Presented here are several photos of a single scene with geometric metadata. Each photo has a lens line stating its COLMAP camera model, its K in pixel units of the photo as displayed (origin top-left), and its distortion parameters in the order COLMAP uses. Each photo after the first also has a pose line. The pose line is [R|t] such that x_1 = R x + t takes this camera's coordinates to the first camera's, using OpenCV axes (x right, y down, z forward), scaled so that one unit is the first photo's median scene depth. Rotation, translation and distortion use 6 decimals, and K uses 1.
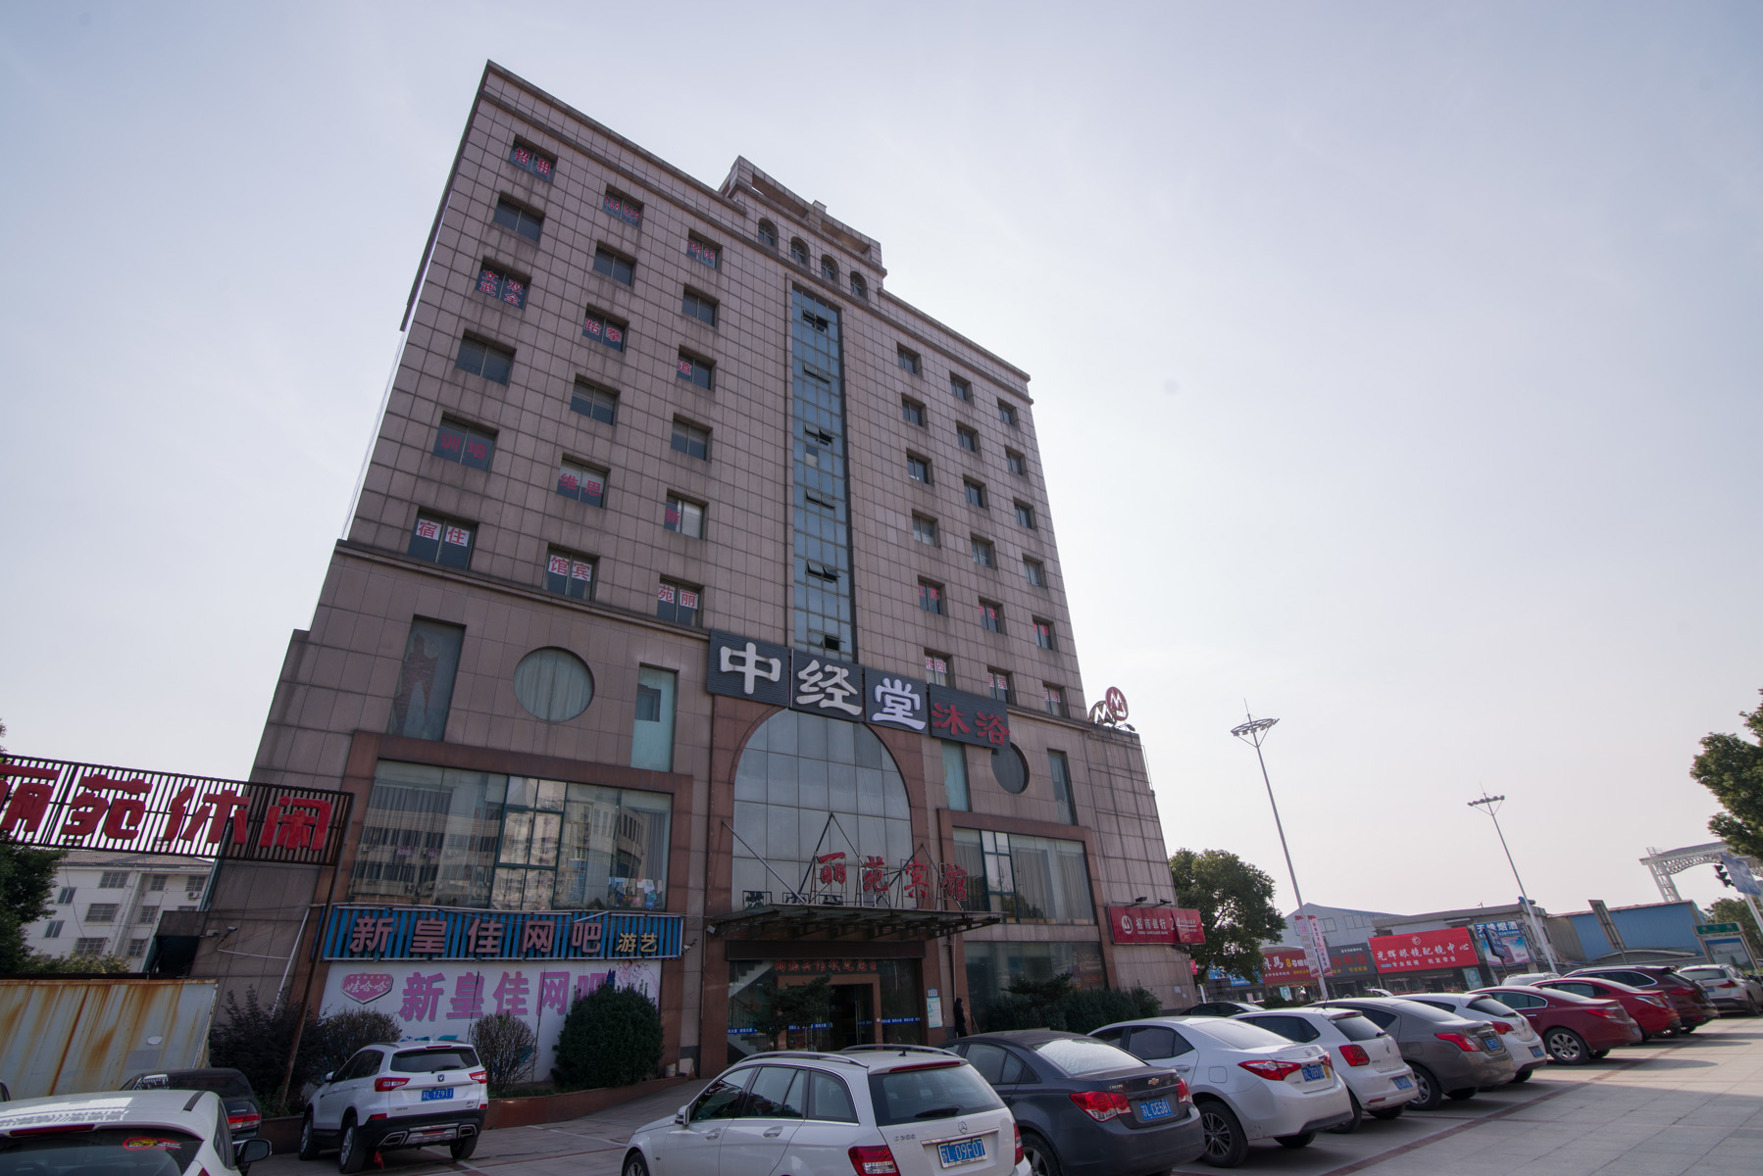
lens RADIAL K [[810.9, 0, 882.7], [0, 810.9, 598.6], [0, 0, 1]] dist [-0.019868, 0.001447]
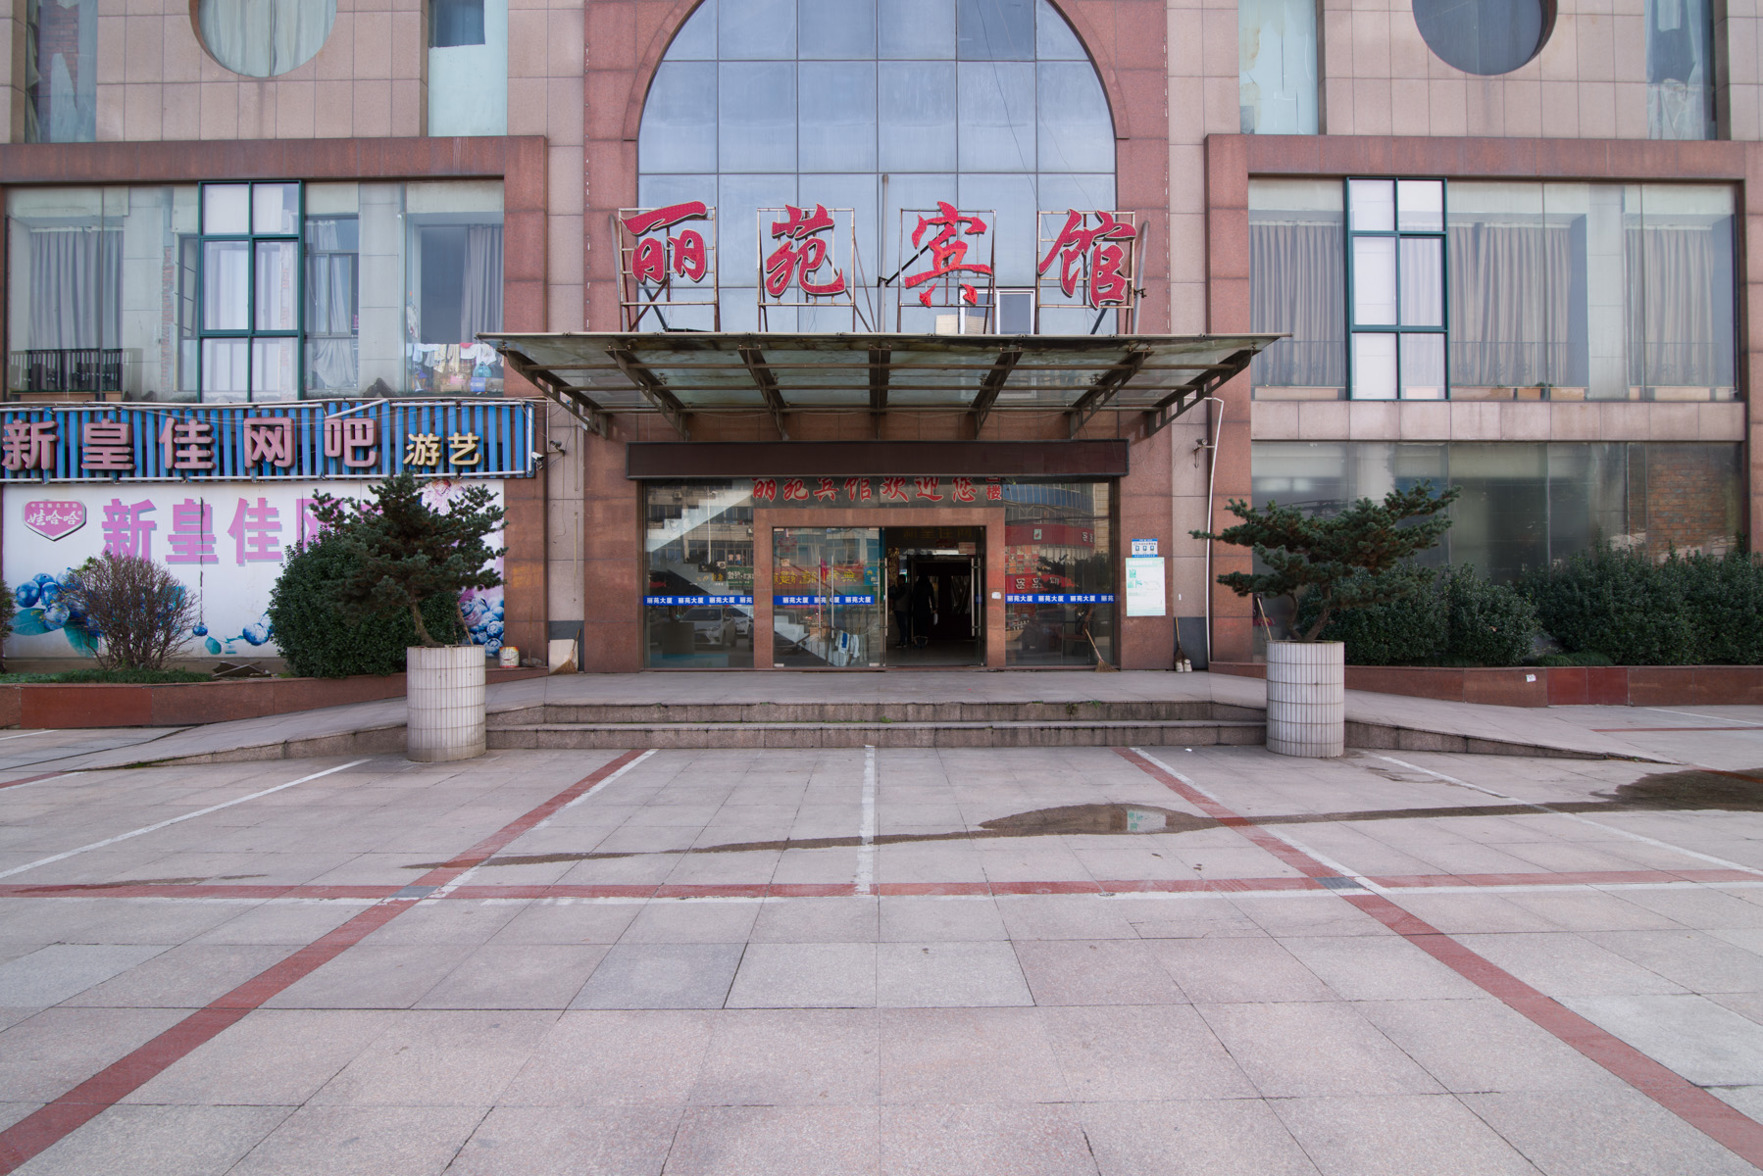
lens RADIAL K [[810.9, 0, 890.7], [0, 810.9, 594.9], [0, 0, 1]] dist [-0.019868, 0.001447]
pose [[0.790289, 0.055192, -0.610243, 0.220430], [0.246815, 0.882889, 0.399486, 0.287709], [0.560826, -0.466326, 0.684116, 0.581785]]
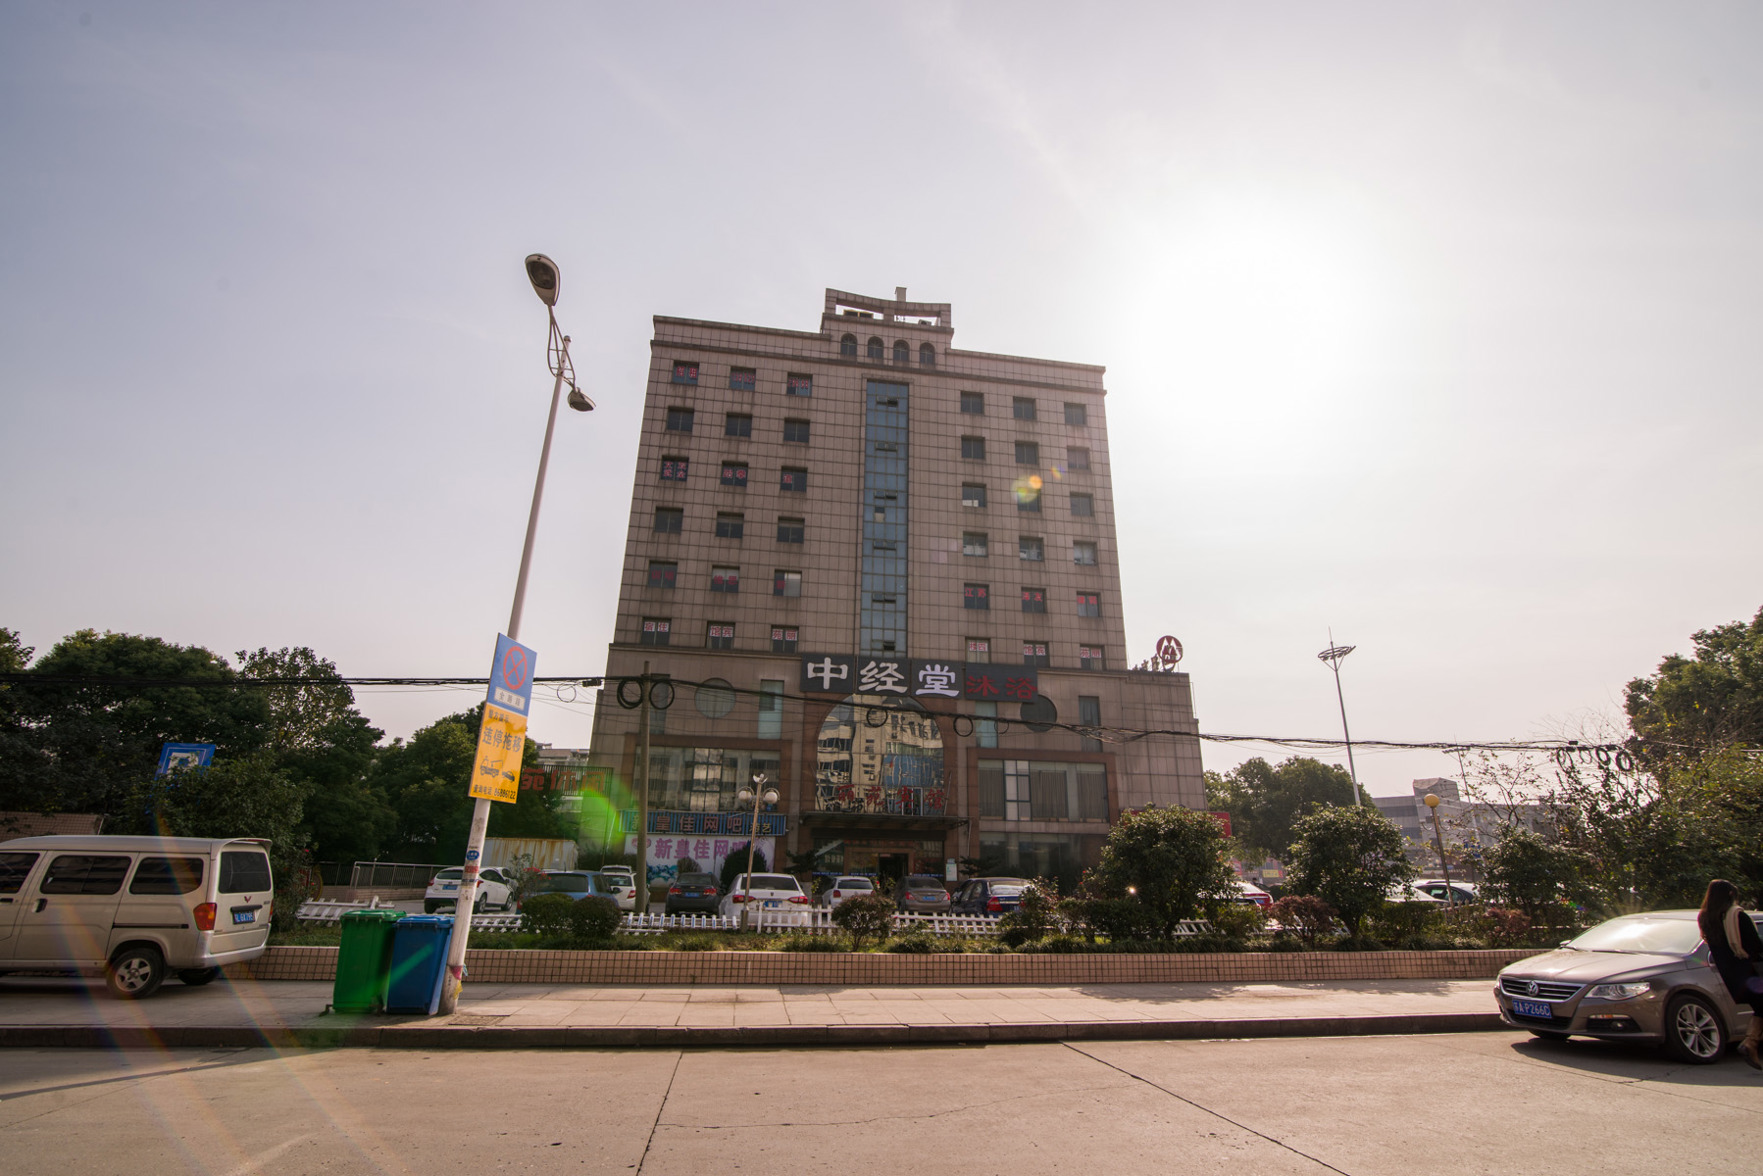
lens RADIAL K [[810.9, 0, 878.9], [0, 810.9, 595.3], [0, 0, 1]] dist [-0.019868, 0.001447]
pose [[0.872436, -0.089235, -0.480513, 0.750449], [0.164265, 0.979532, 0.116339, -0.250063], [0.460297, -0.180429, 0.869237, -0.390589]]
